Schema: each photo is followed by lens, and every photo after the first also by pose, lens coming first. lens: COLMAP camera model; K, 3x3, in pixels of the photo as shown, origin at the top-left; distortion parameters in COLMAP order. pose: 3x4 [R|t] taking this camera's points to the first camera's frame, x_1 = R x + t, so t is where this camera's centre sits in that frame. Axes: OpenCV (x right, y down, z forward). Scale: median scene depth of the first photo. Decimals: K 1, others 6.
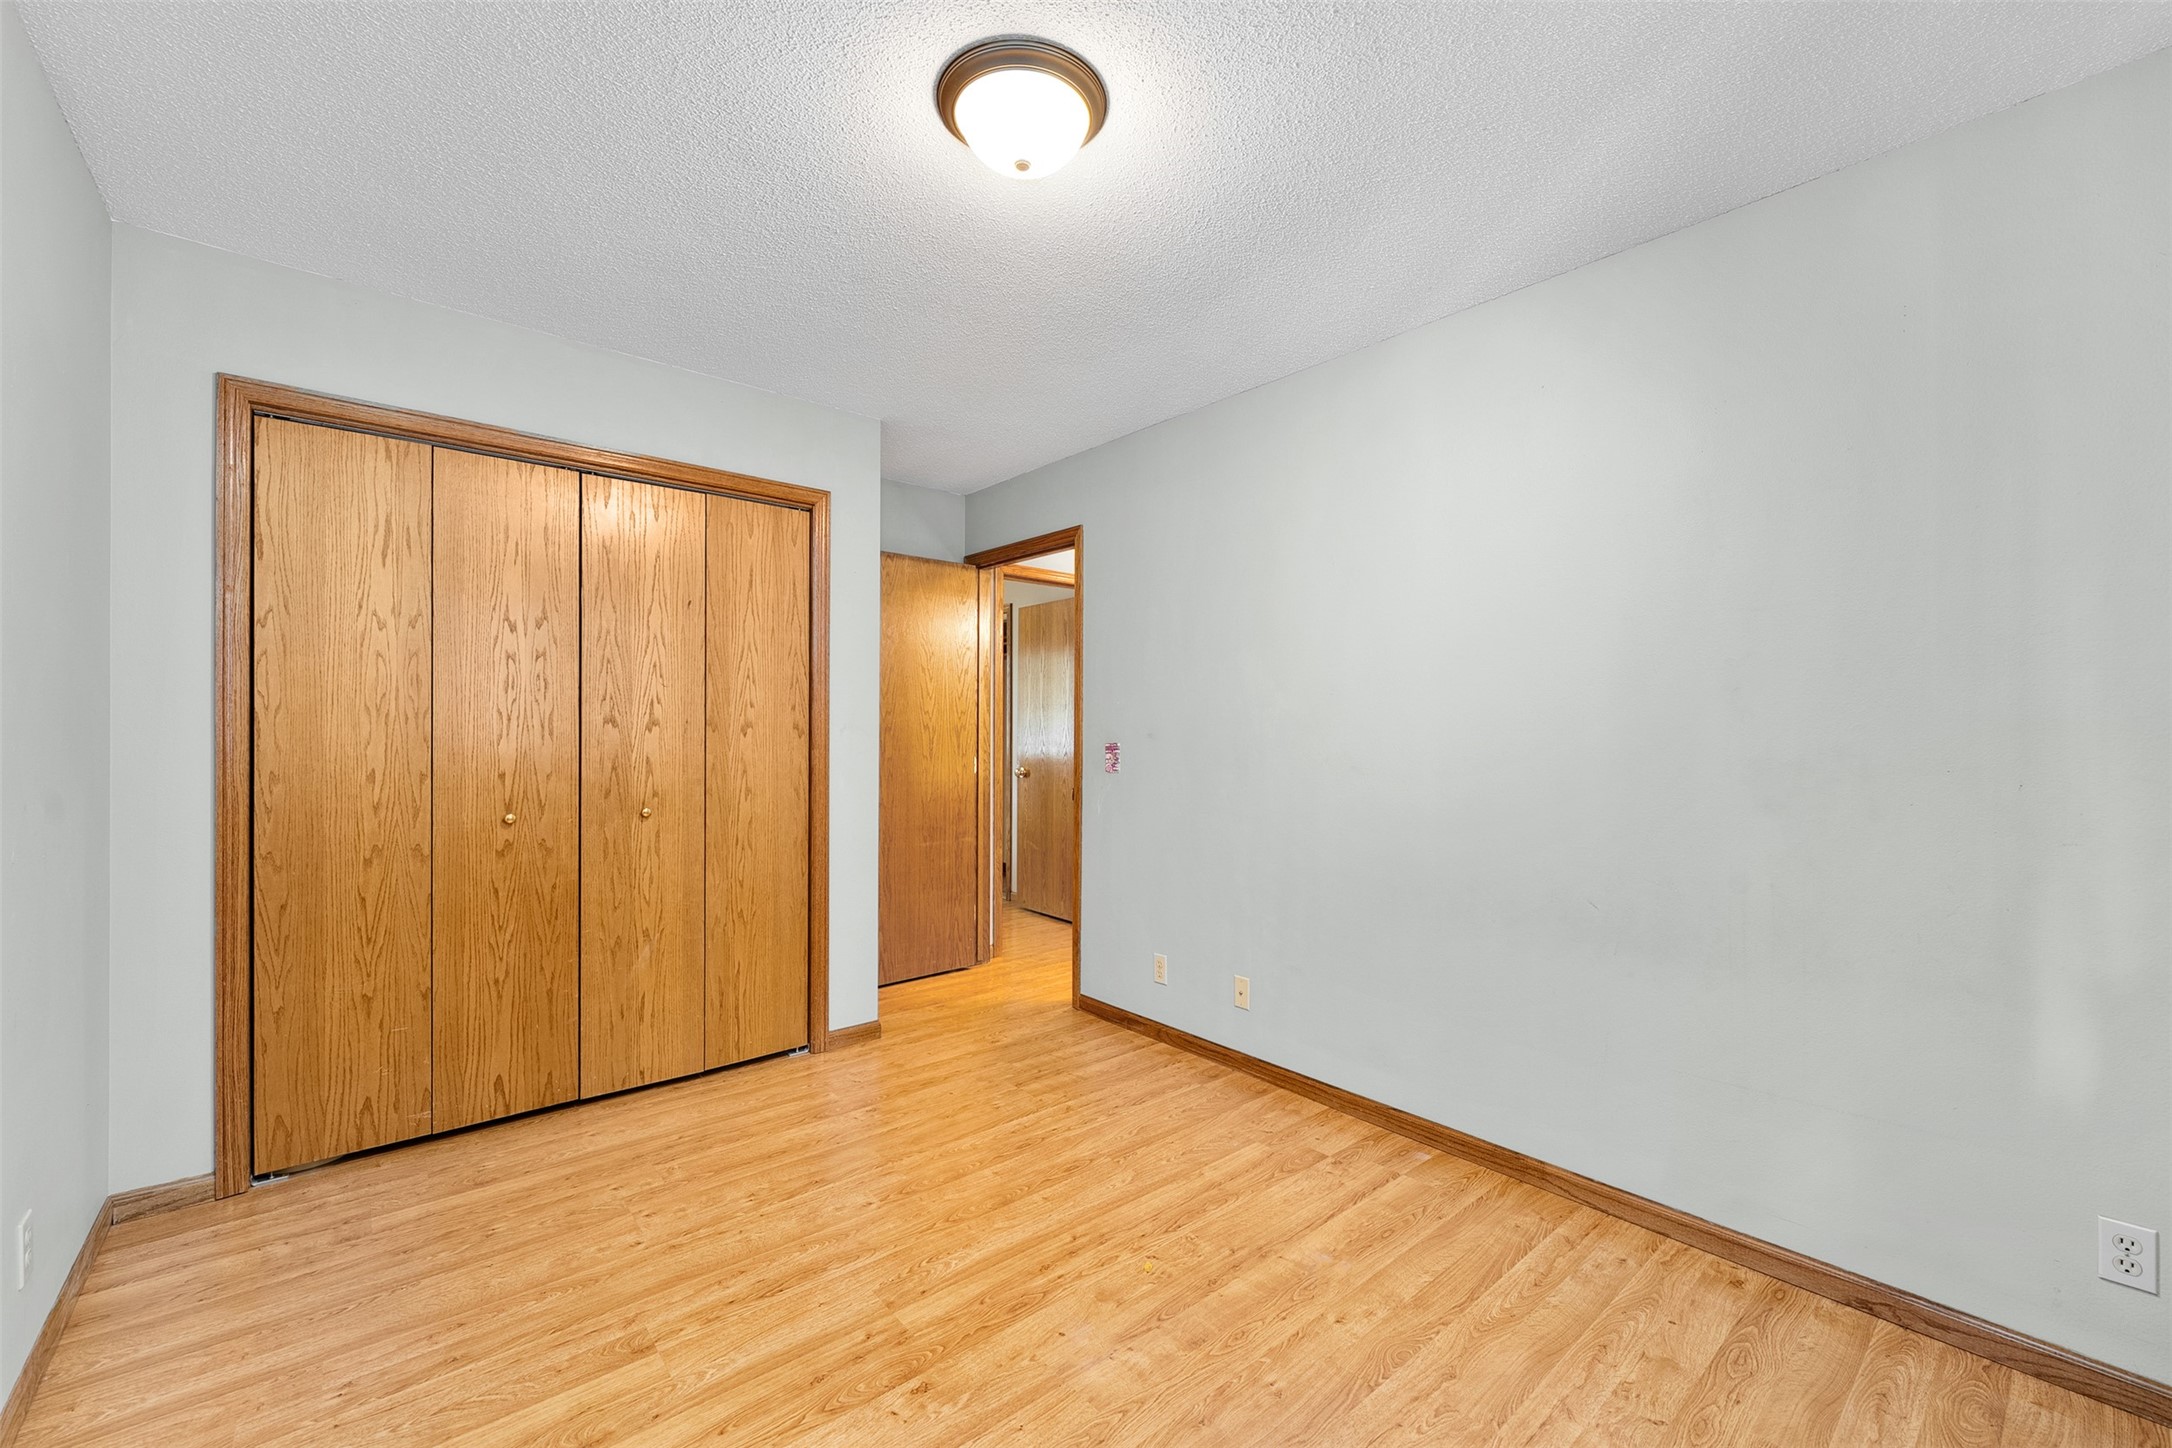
lens RADIAL K [[872.0, 0, 1086.7], [0, 872.0, 727.8], [0, 0, 1]] dist [-0.001598, -0.000324]
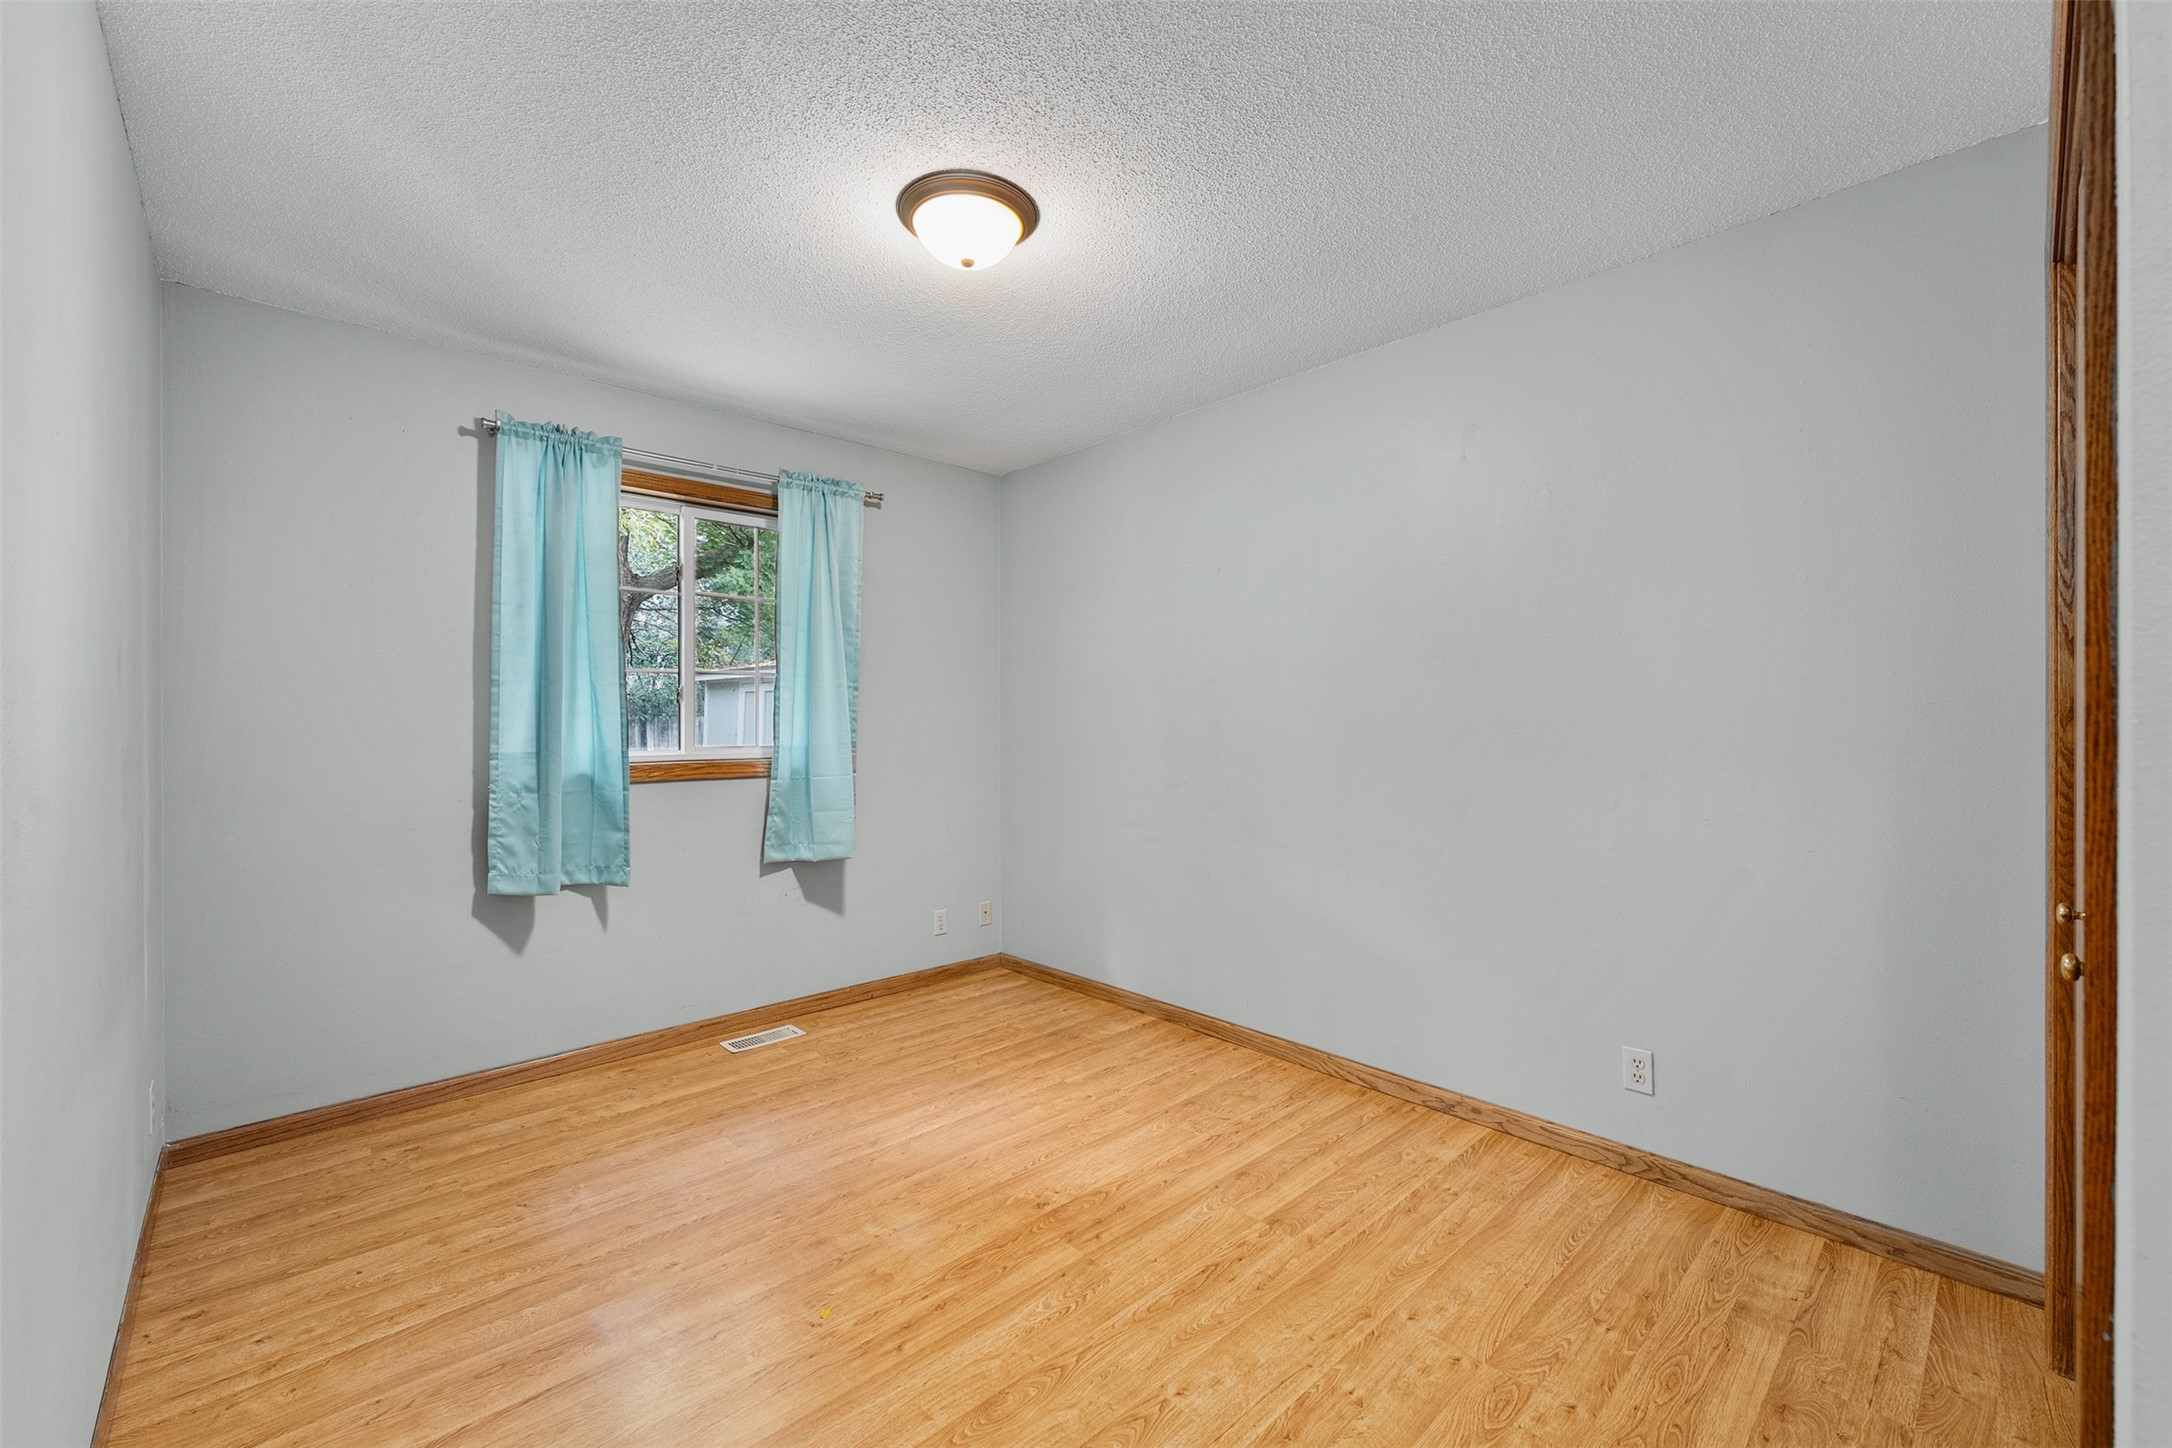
lens RADIAL K [[872.0, 0, 1084.6], [0, 872.0, 722.4], [0, 0, 1]] dist [-0.001598, -0.000324]
pose [[-0.998970, -0.001679, -0.045341, -0.165666], [-0.001650, 0.999998, -0.000685, 0.002896], [0.045343, -0.000609, -0.998971, 2.028302]]
